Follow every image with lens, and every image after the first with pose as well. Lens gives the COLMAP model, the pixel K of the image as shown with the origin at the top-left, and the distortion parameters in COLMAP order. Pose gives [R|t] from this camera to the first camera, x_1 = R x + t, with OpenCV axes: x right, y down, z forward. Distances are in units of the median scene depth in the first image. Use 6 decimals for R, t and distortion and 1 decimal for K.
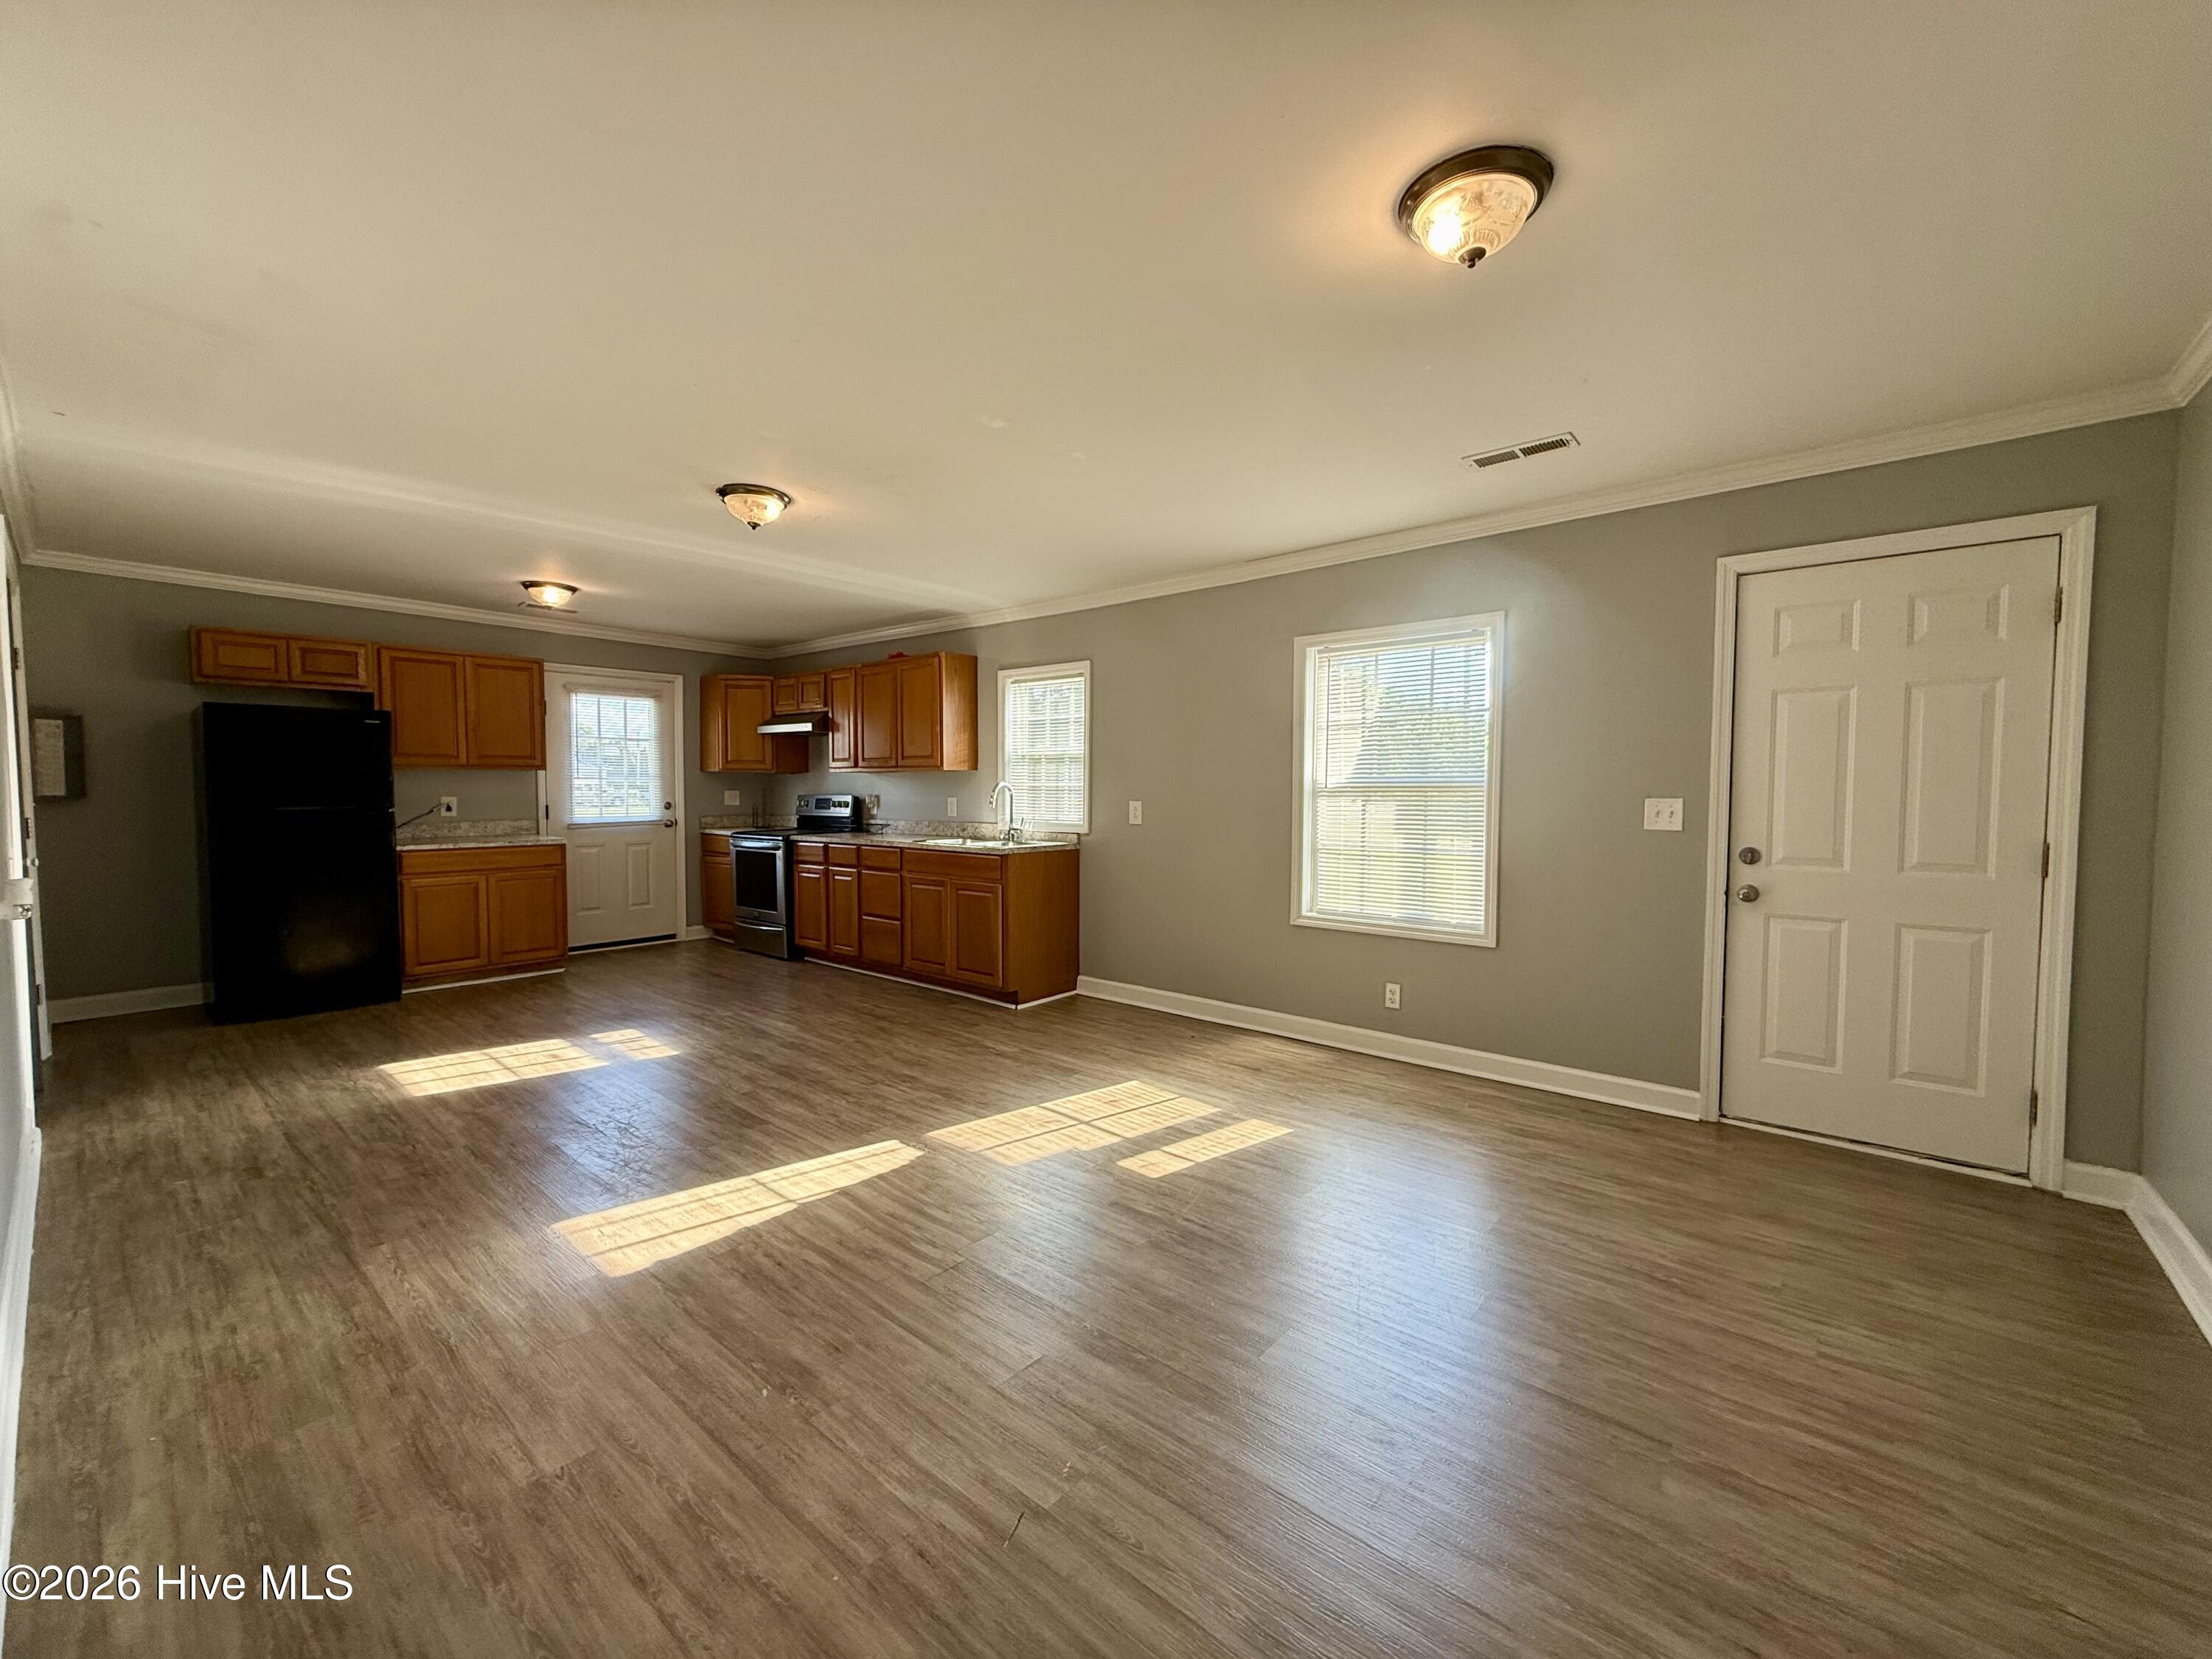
lens RADIAL K [[876.9, 0, 1100.6], [0, 876.9, 827.9], [0, 0, 1]] dist [-0.000533, 0.000333]
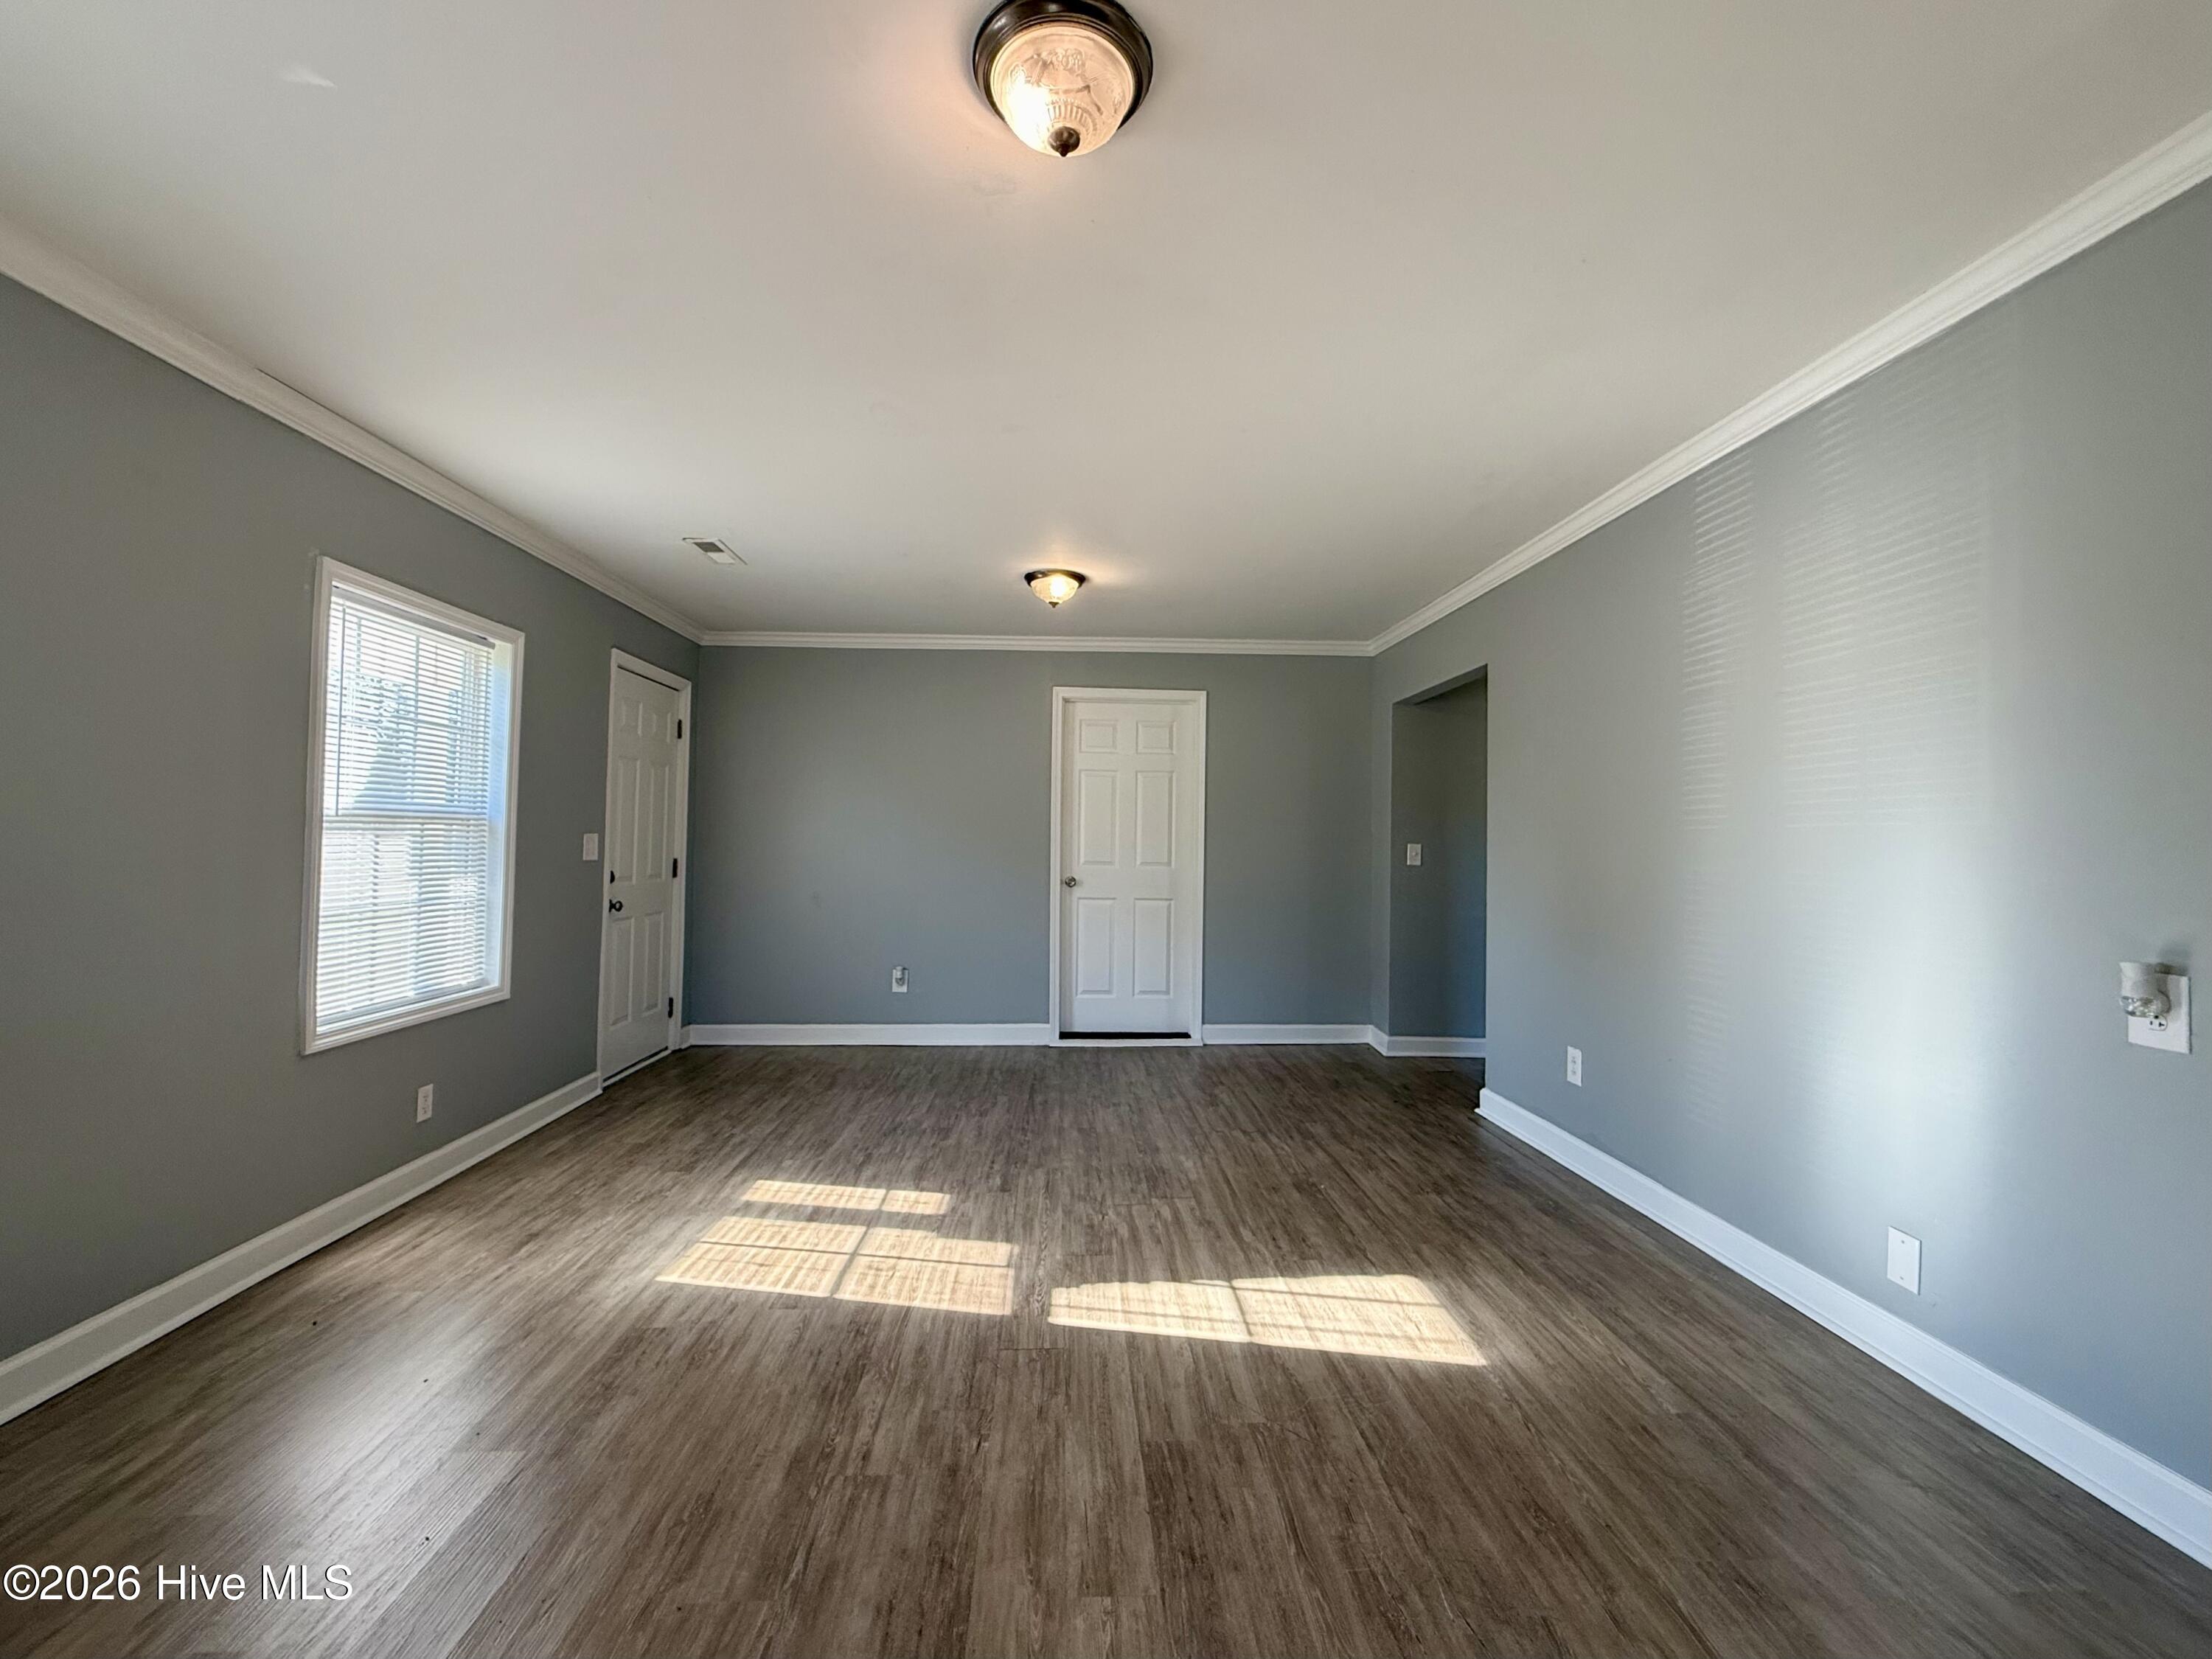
lens RADIAL K [[925.9, 0, 1102.0], [0, 925.9, 820.0], [0, 0, 1]] dist [-0.000526, 0.000245]
pose [[-0.685266, 0.005570, 0.728271, -0.662278], [0.014600, 0.999875, 0.006090, -0.044006], [-0.728146, 0.014806, -0.685262, 1.195294]]
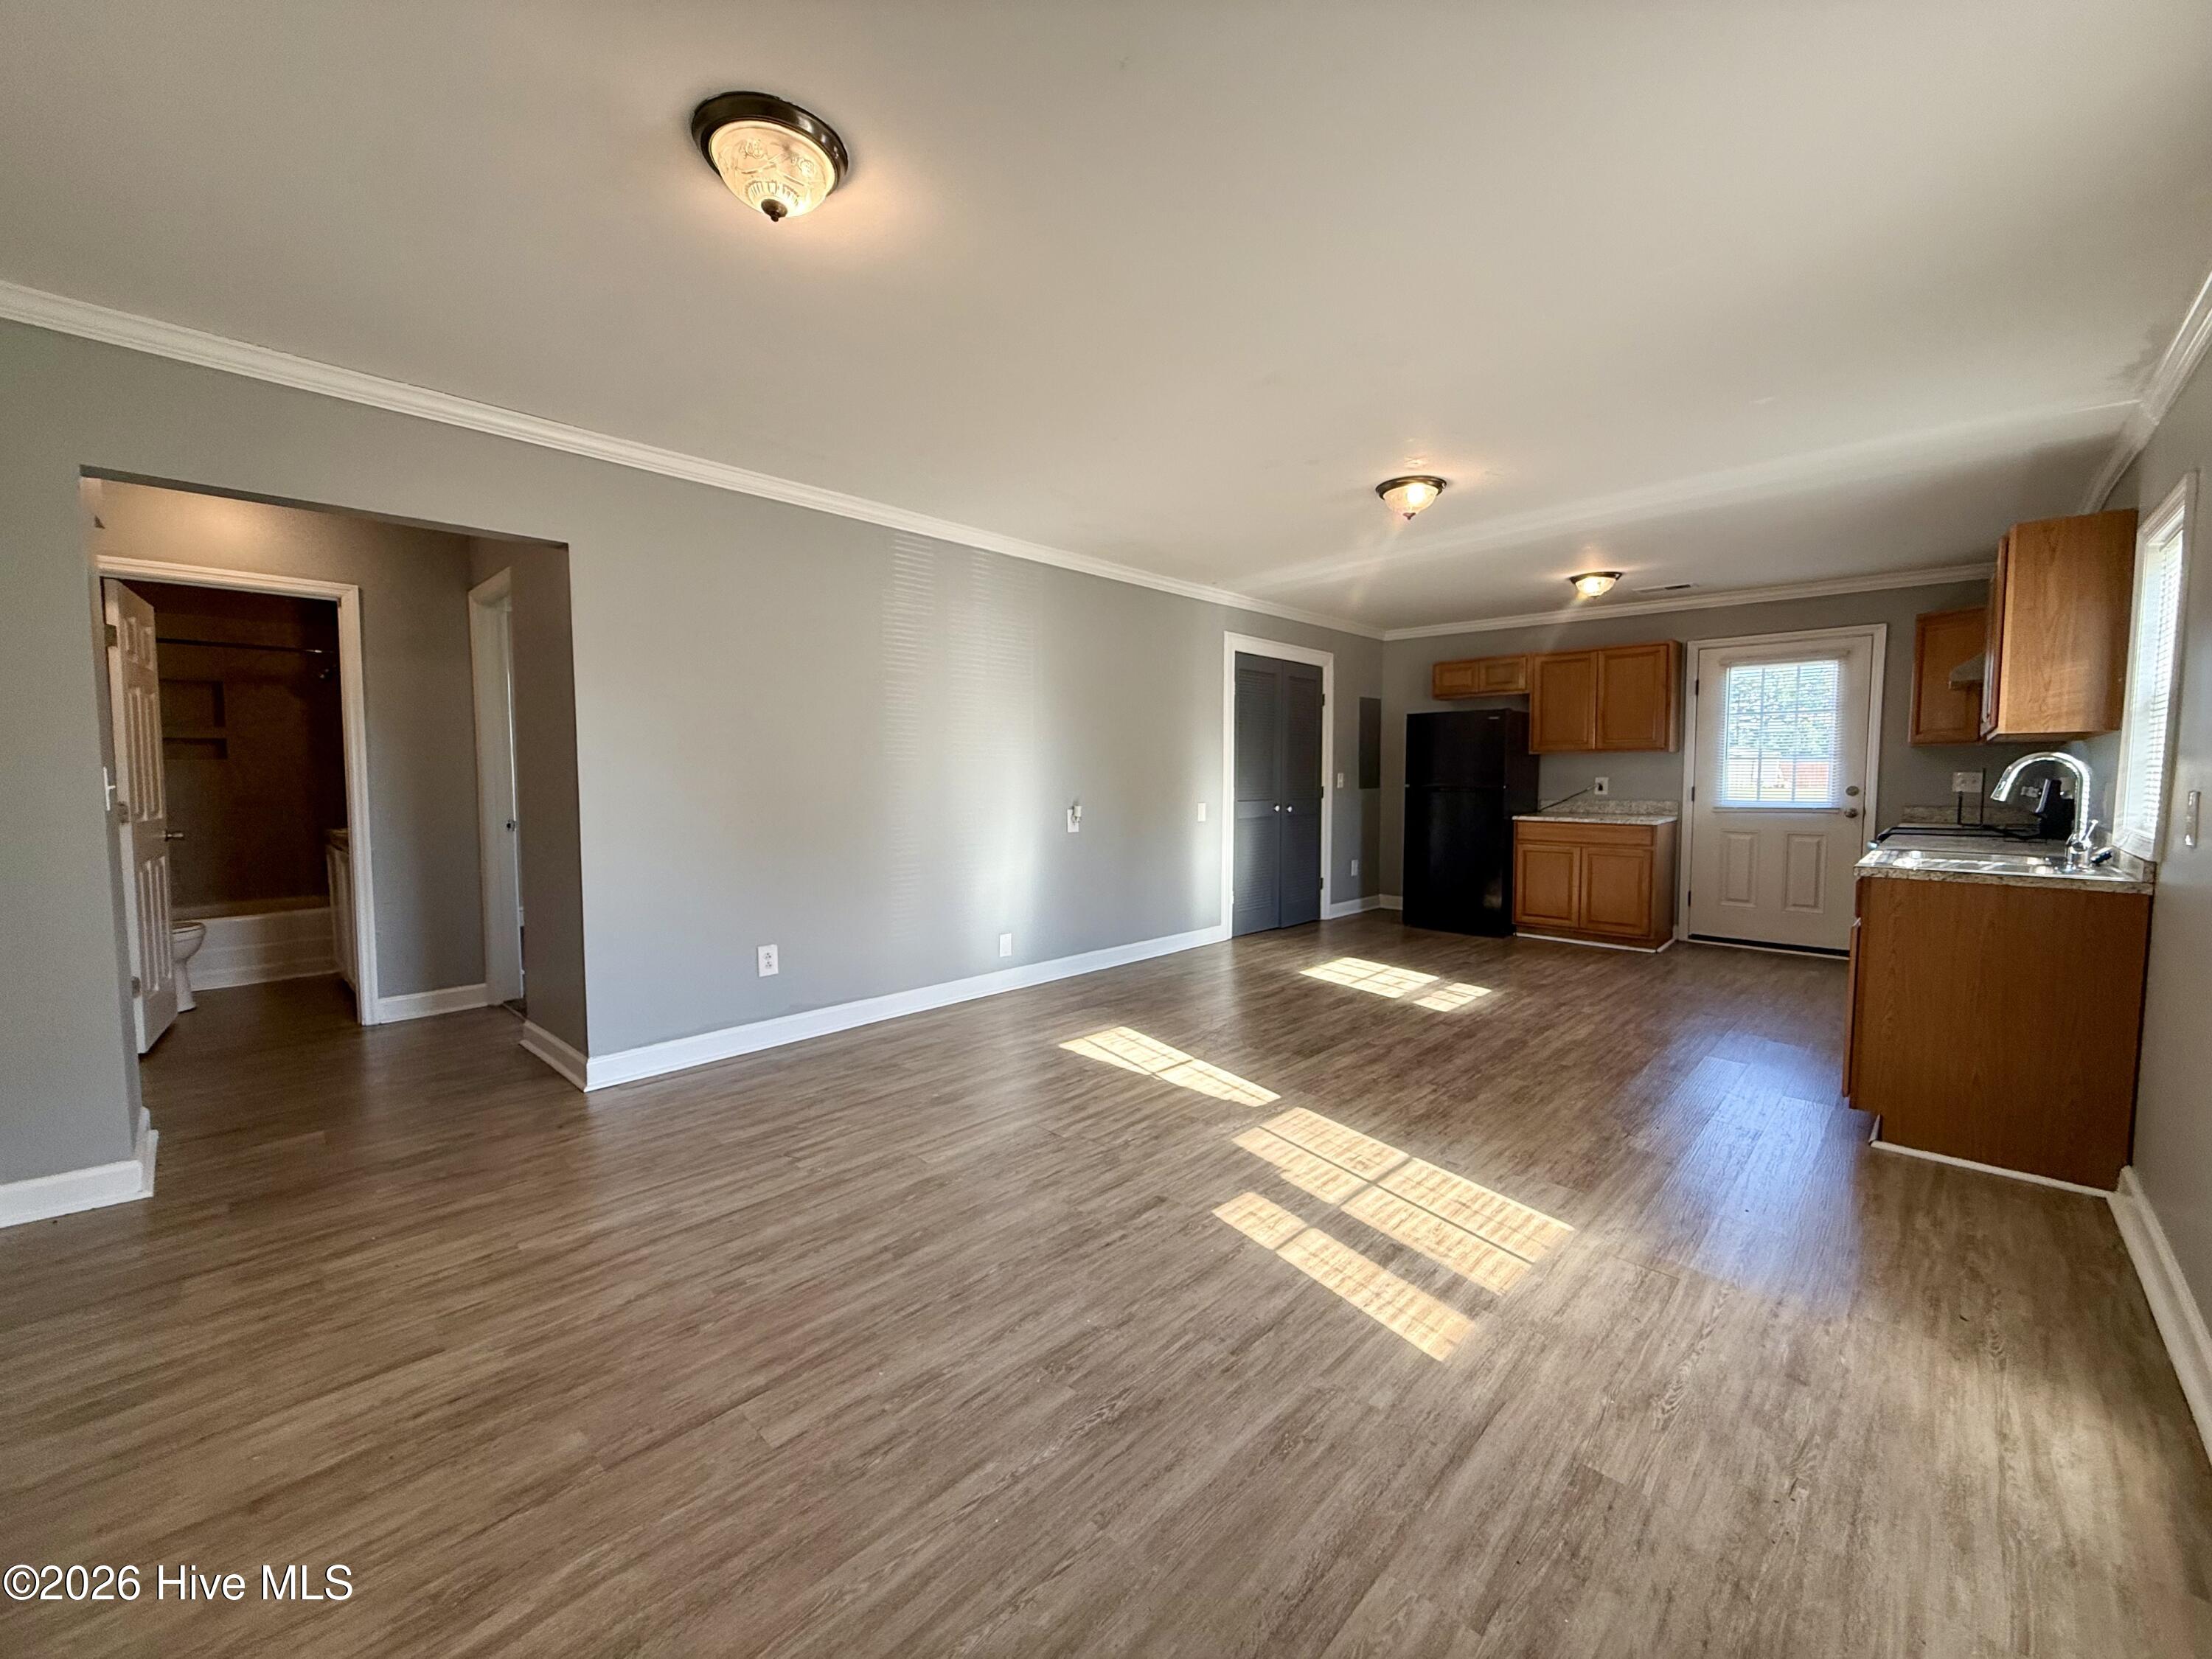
lens RADIAL K [[876.9, 0, 1105.3], [0, 876.9, 829.1], [0, 0, 1]] dist [-0.000533, 0.000333]
pose [[-0.064447, 0.061740, -0.996009, 0.651216], [-0.044057, 0.996935, 0.064648, -0.021681], [0.996948, 0.048048, -0.061530, 0.674746]]
